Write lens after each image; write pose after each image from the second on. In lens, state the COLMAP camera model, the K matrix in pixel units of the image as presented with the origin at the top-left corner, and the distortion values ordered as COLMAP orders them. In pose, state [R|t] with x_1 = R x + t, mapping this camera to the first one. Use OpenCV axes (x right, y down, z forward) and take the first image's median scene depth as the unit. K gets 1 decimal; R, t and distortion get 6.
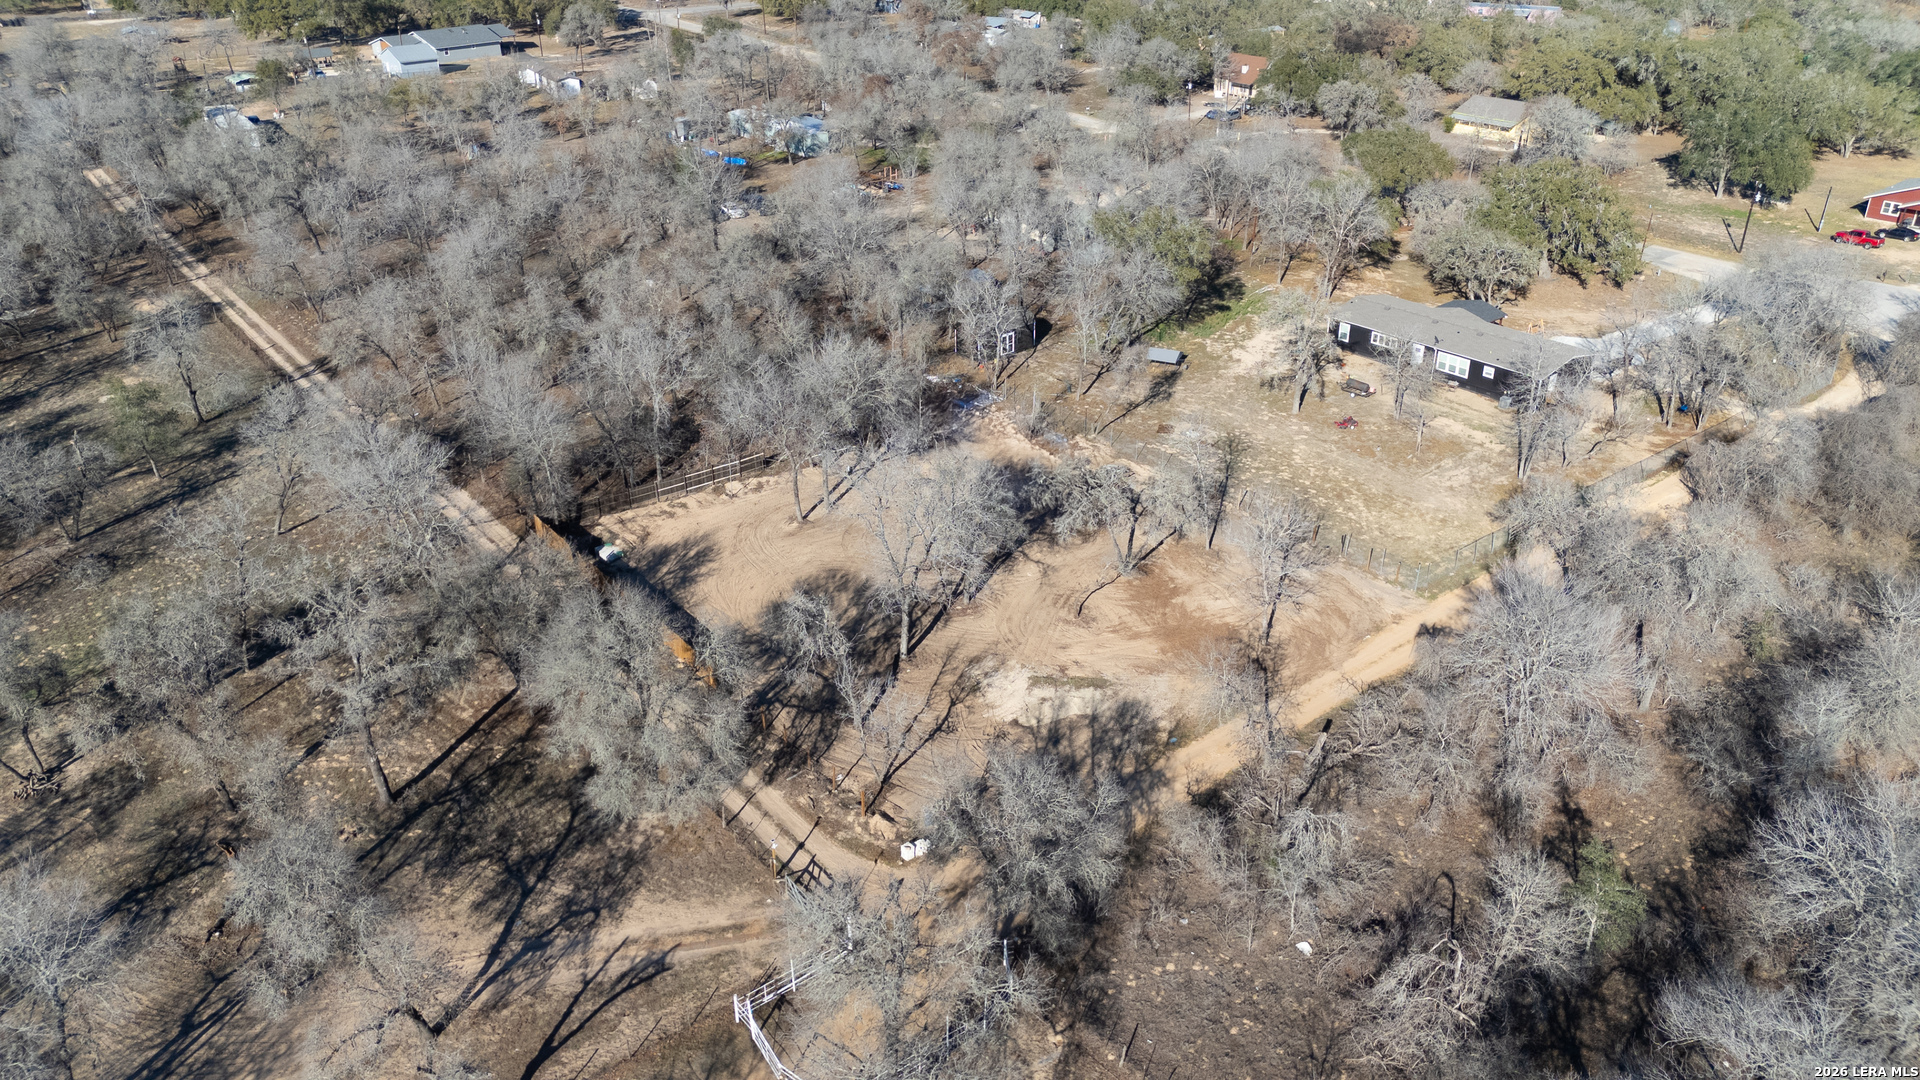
lens RADIAL K [[1414.2, 0, 960.0], [0, 1414.2, 540.0], [0, 0, 1]] dist [0.067599, -0.002374]
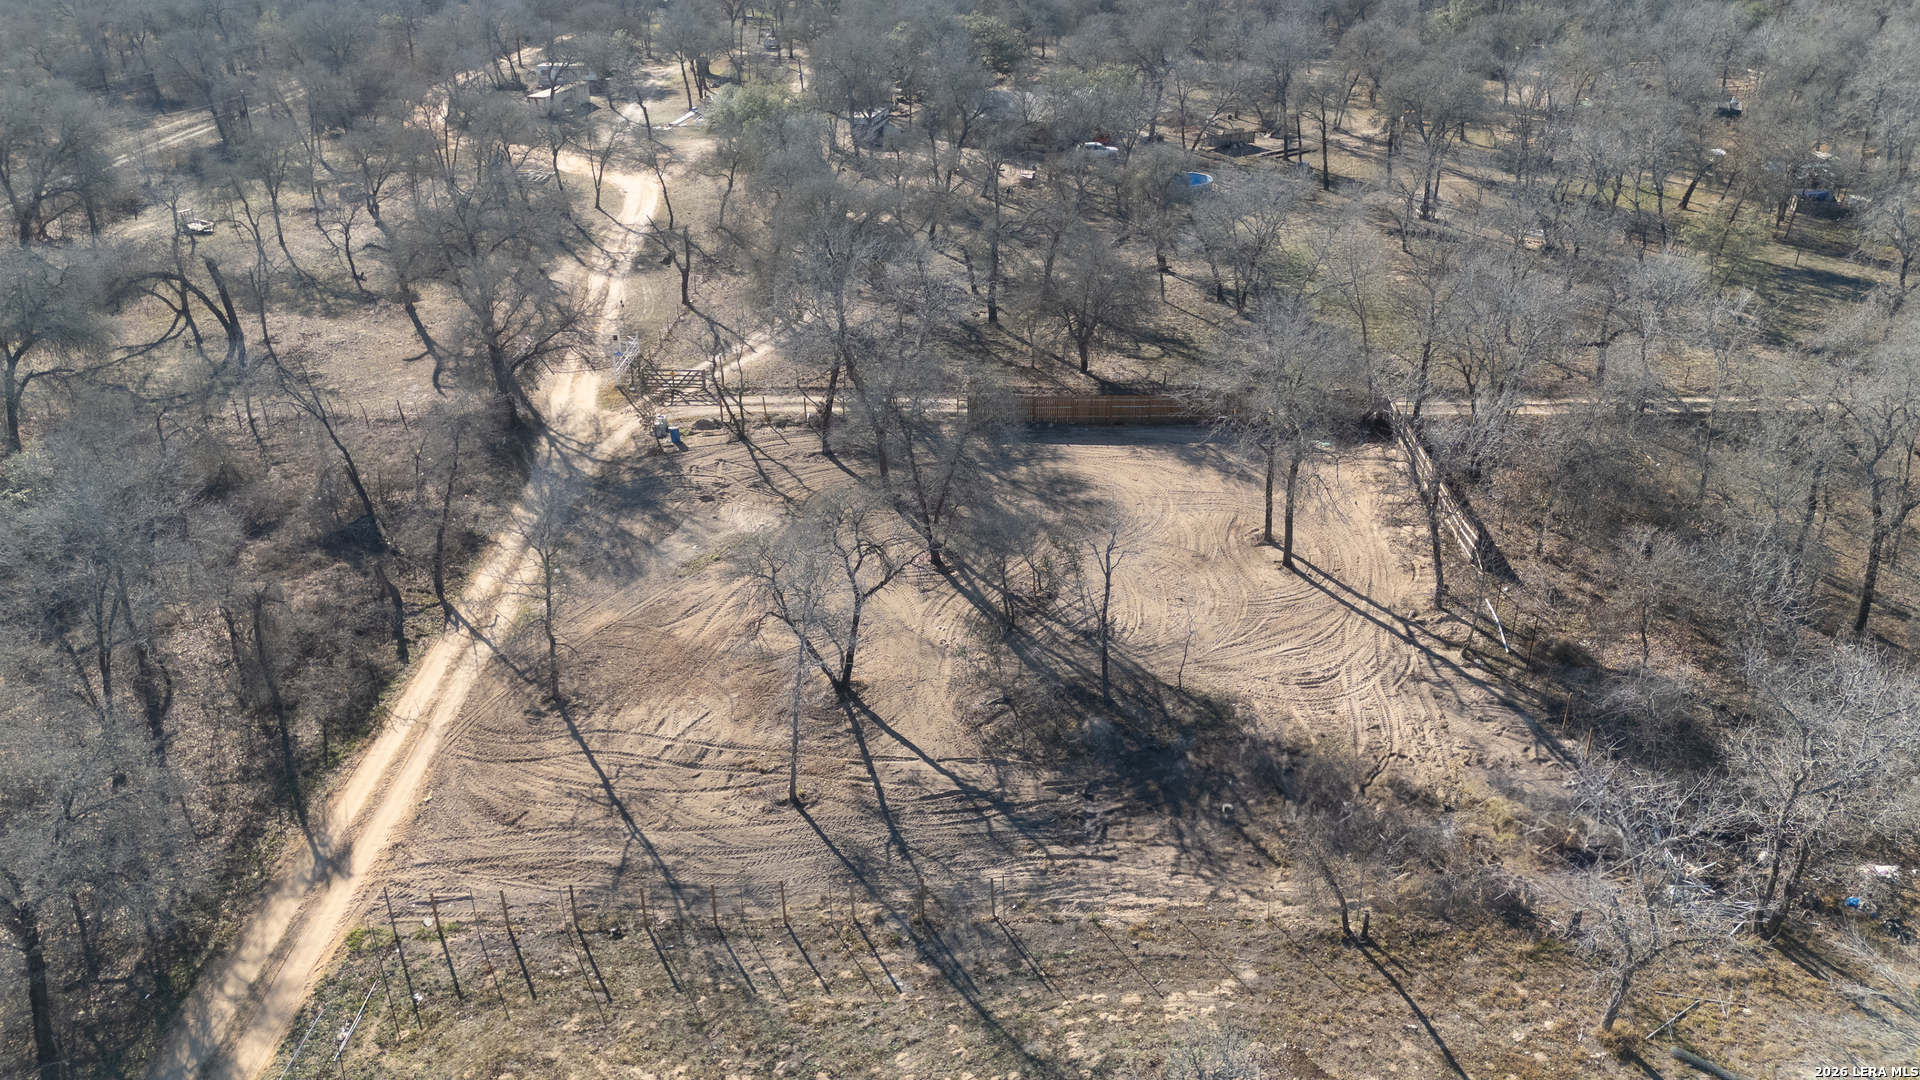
lens RADIAL K [[1410.3, 0, 960.0], [0, 1410.3, 540.0], [0, 0, 1]] dist [0.053461, -0.000899]
pose [[-0.652408, 0.343100, -0.675756, 0.572537], [-0.347697, 0.656773, 0.669146, -0.539954], [0.673402, 0.671515, -0.309189, 1.429678]]
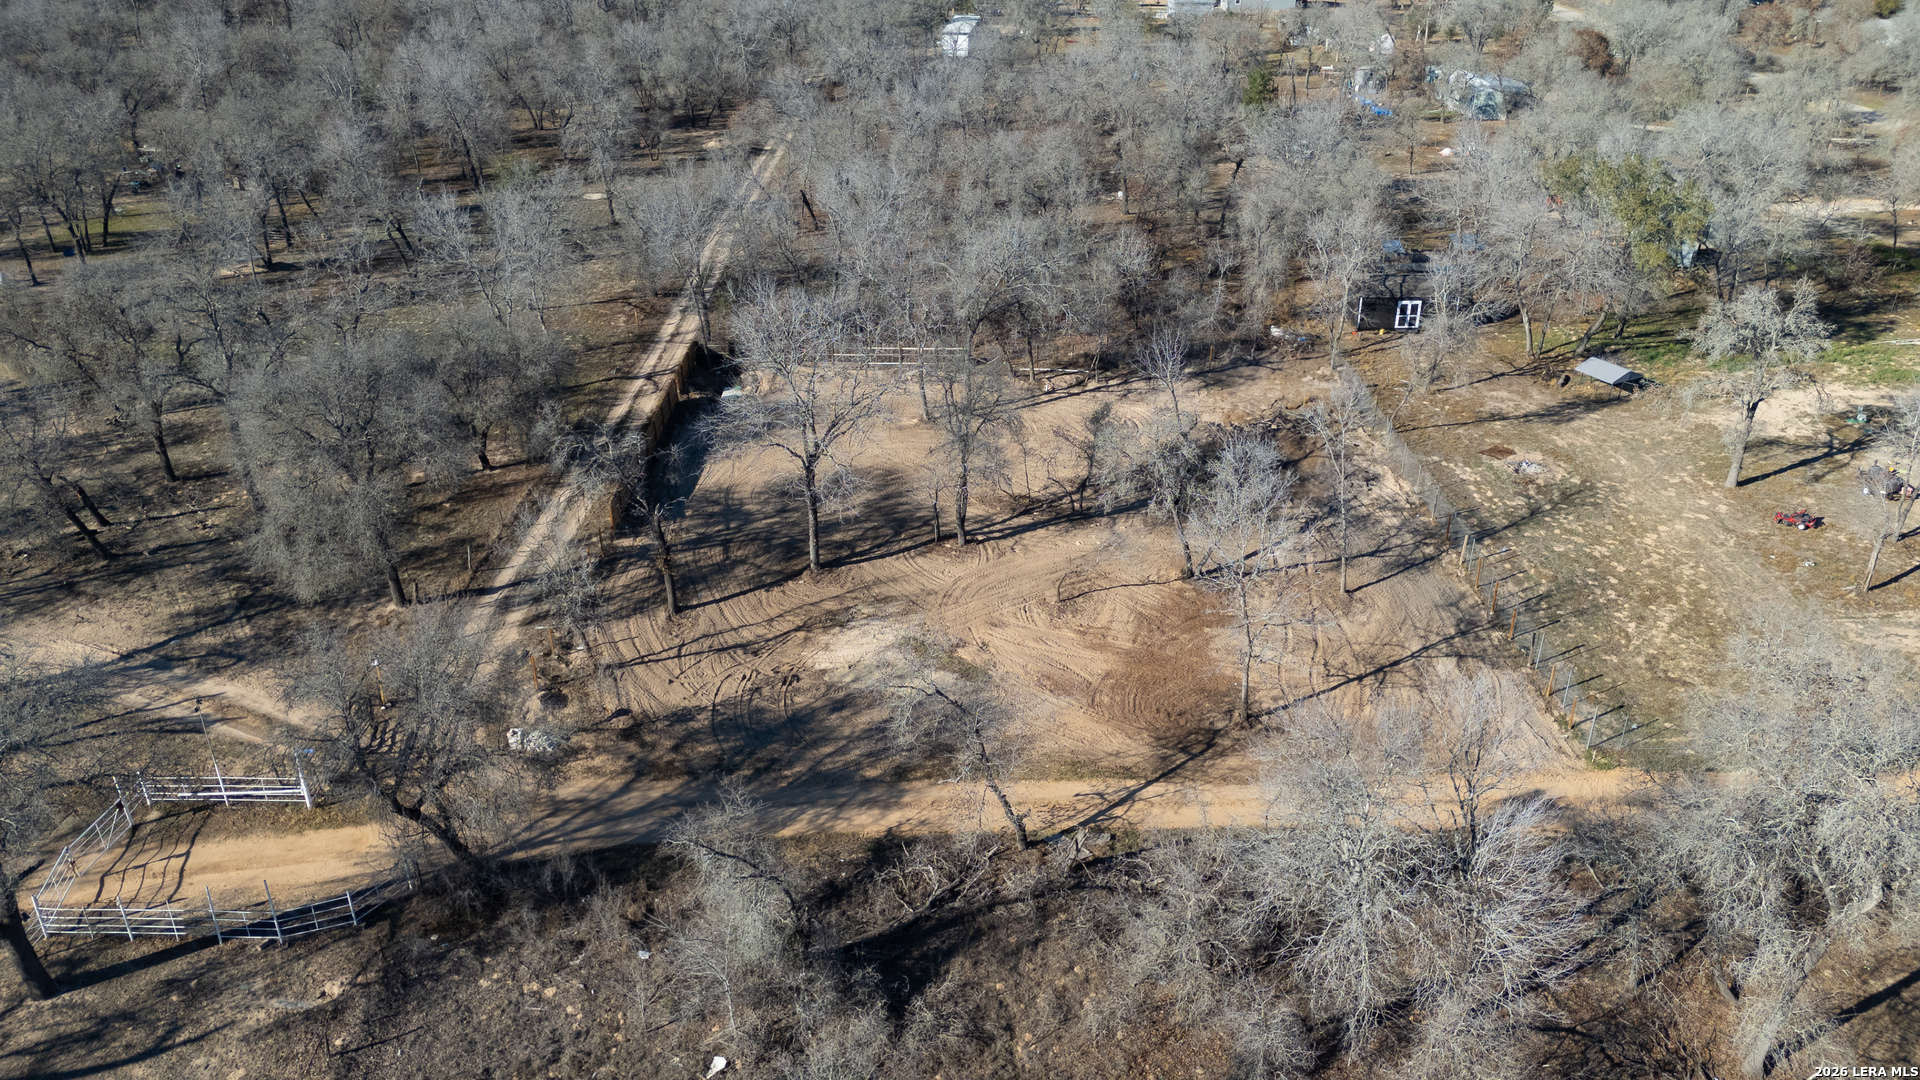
lens RADIAL K [[1414.2, 0, 960.0], [0, 1414.2, 540.0], [0, 0, 1]] dist [0.067599, -0.002374]
pose [[0.780770, 0.282520, -0.557297, 0.507933], [-0.295126, 0.952919, 0.069609, -0.012657], [0.550725, 0.110124, 0.827390, 0.410078]]
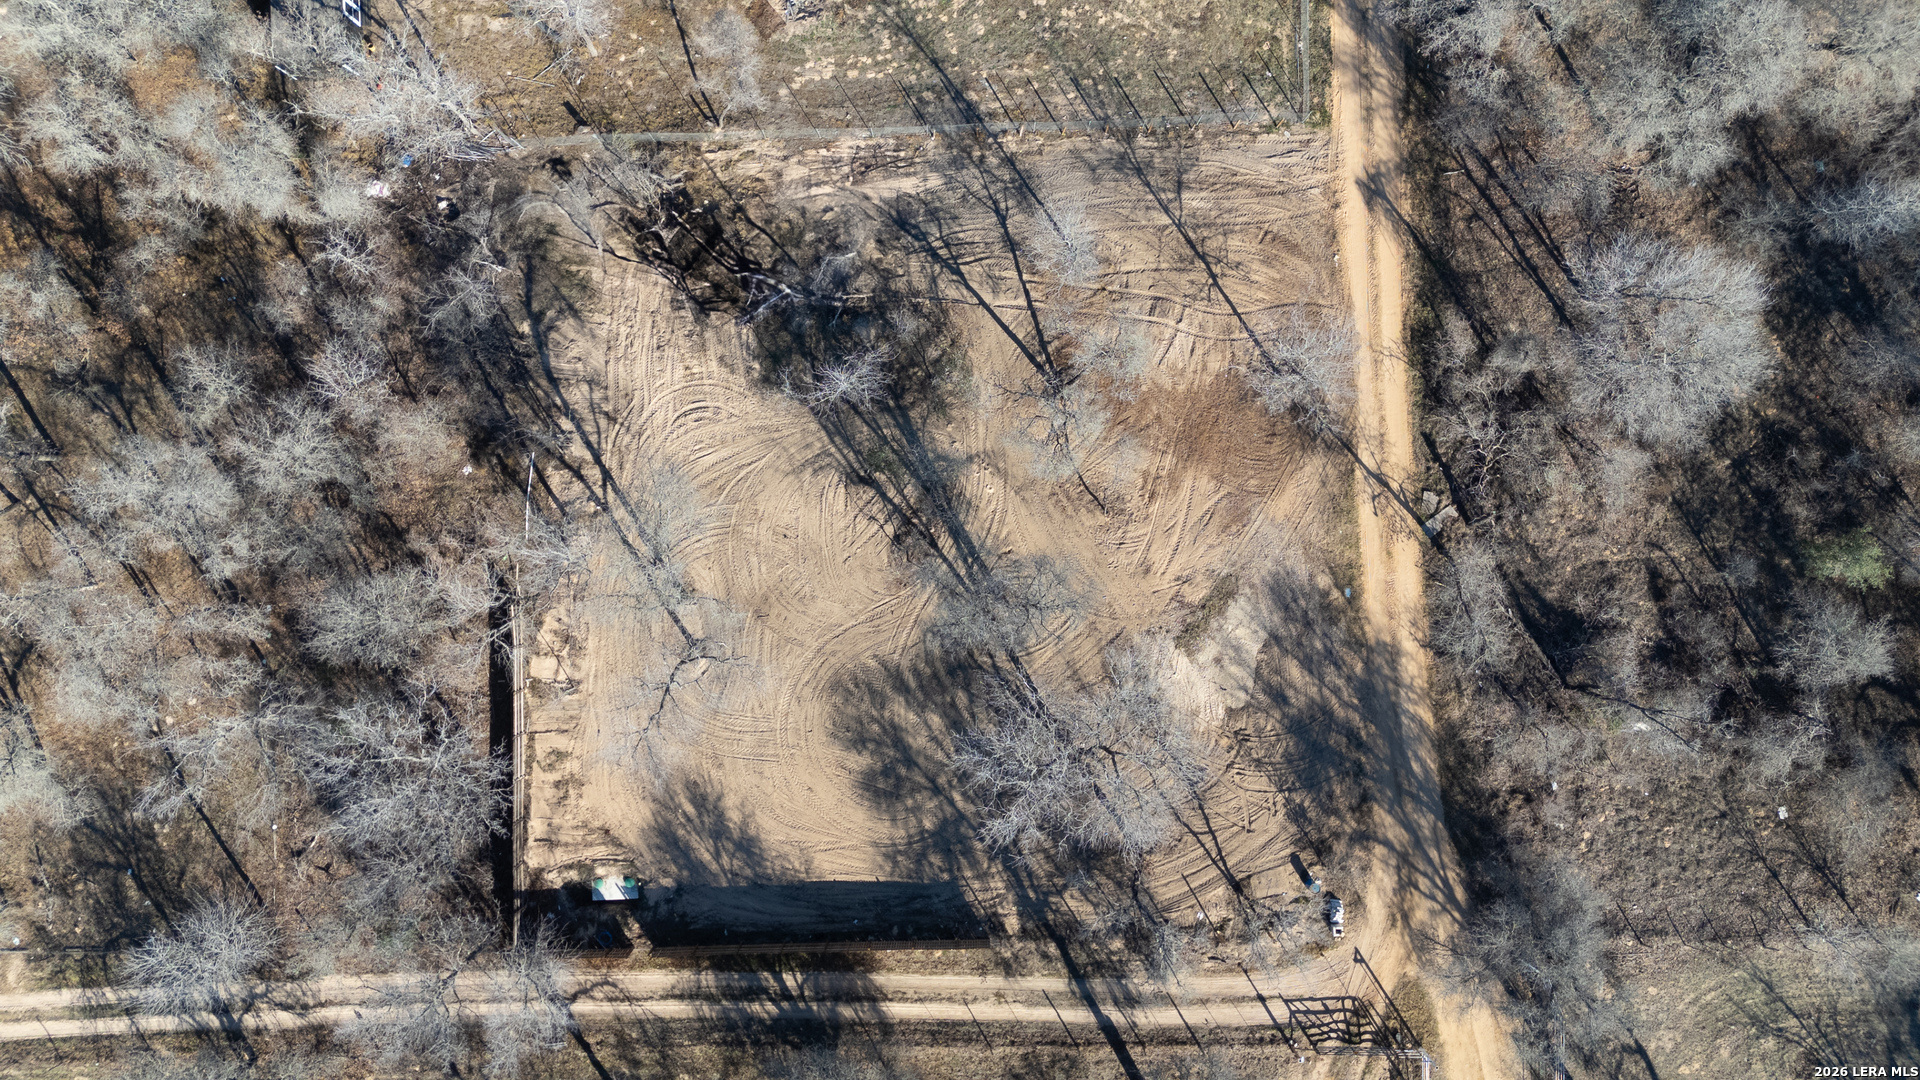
lens RADIAL K [[1414.2, 0, 960.0], [0, 1414.2, 540.0], [0, 0, 1]] dist [0.067599, -0.002374]
pose [[0.609374, -0.792814, -0.010427, 0.029899], [0.370498, 0.273097, 0.887778, -0.815591], [-0.700995, -0.544852, 0.460154, 0.767141]]
